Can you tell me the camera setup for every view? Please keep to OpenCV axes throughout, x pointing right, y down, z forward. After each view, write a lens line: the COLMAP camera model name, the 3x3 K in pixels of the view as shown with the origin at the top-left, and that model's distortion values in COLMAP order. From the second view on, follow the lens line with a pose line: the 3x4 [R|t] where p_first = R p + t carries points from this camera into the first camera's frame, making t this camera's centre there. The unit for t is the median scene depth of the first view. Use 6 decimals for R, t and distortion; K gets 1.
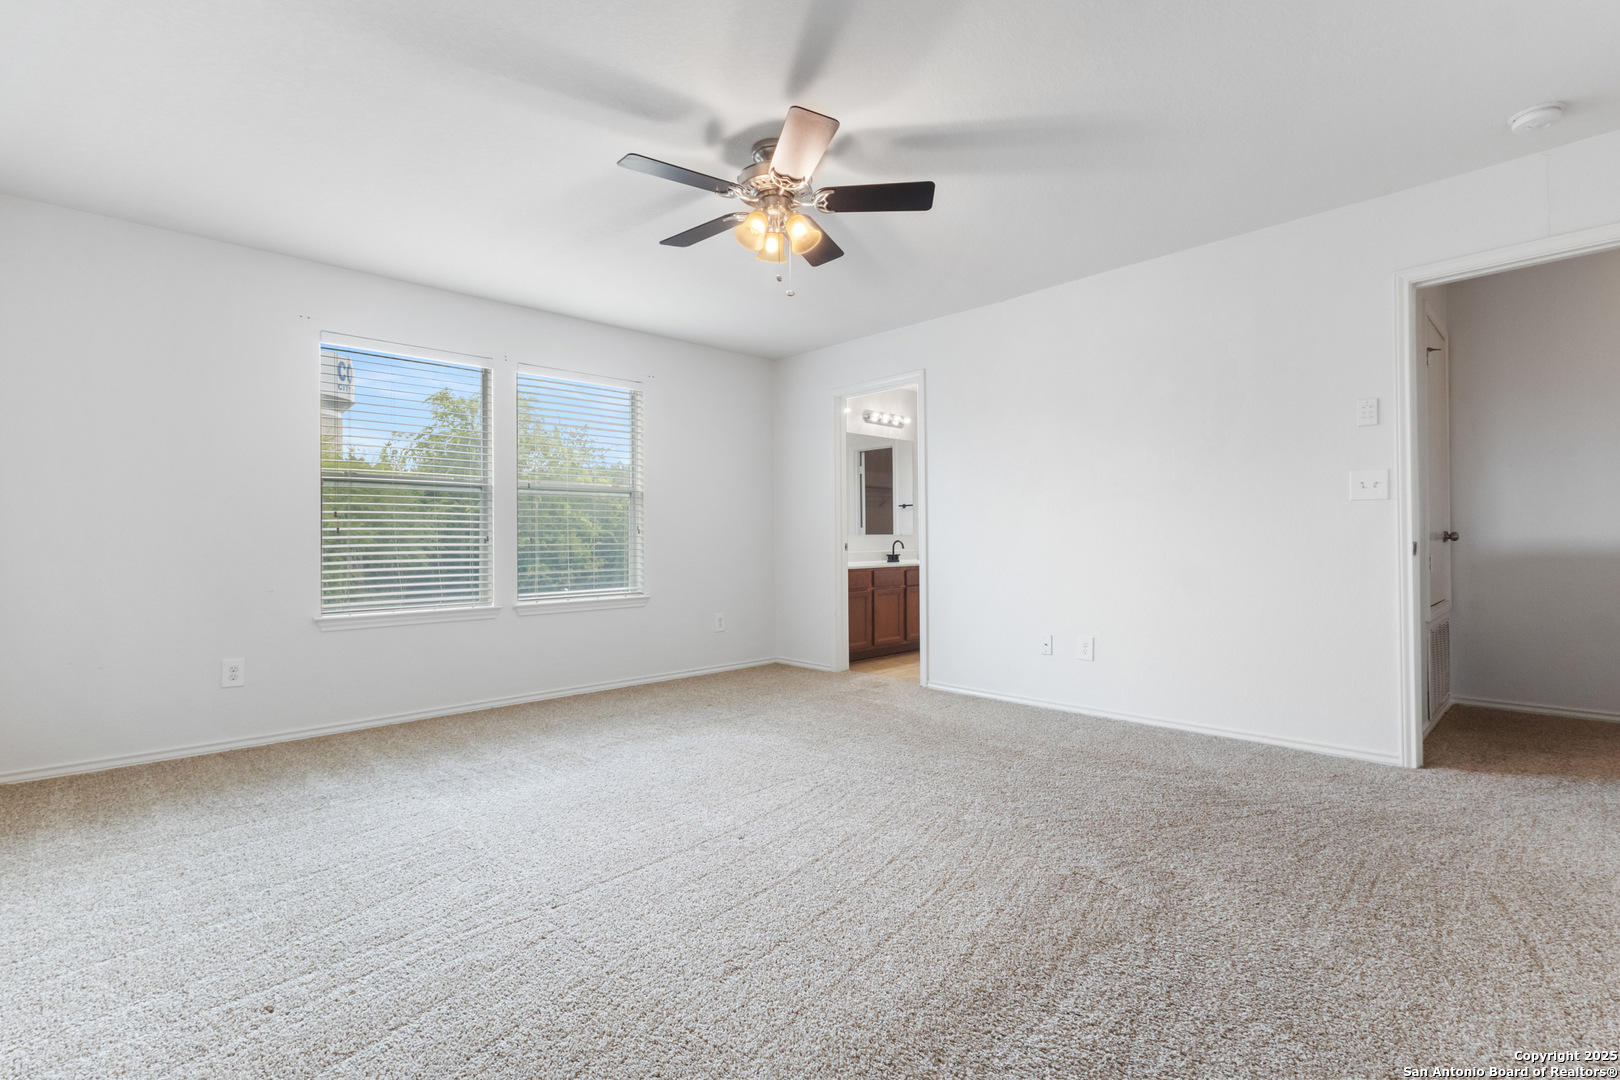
lens RADIAL K [[756.9, 0, 801.3], [0, 756.9, 543.3], [0, 0, 1]] dist [0.000354, 0.000198]
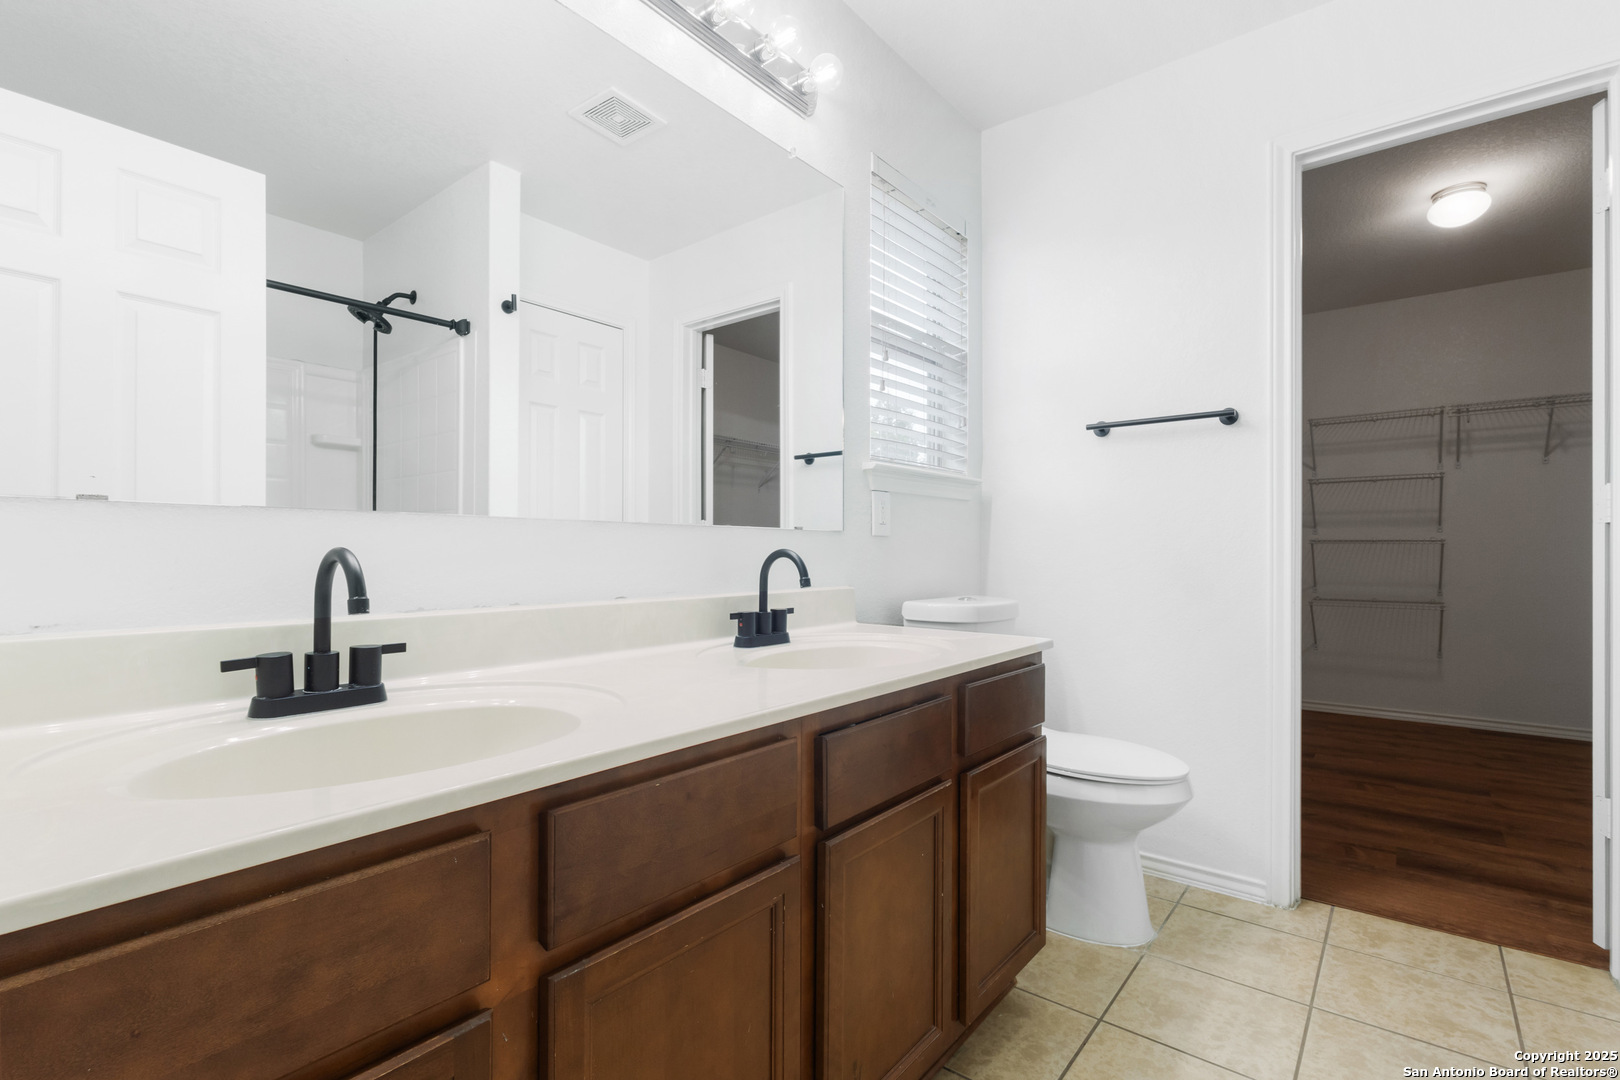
lens RADIAL K [[747.0, 0, 801.6], [0, 747.0, 533.9], [0, 0, 1]] dist [0.000601, 0.000179]
pose [[0.991700, 0.005059, 0.128471, 0.104183], [-0.003750, 0.999939, -0.010426, -0.006046], [-0.128516, 0.009858, 0.991658, 0.776195]]
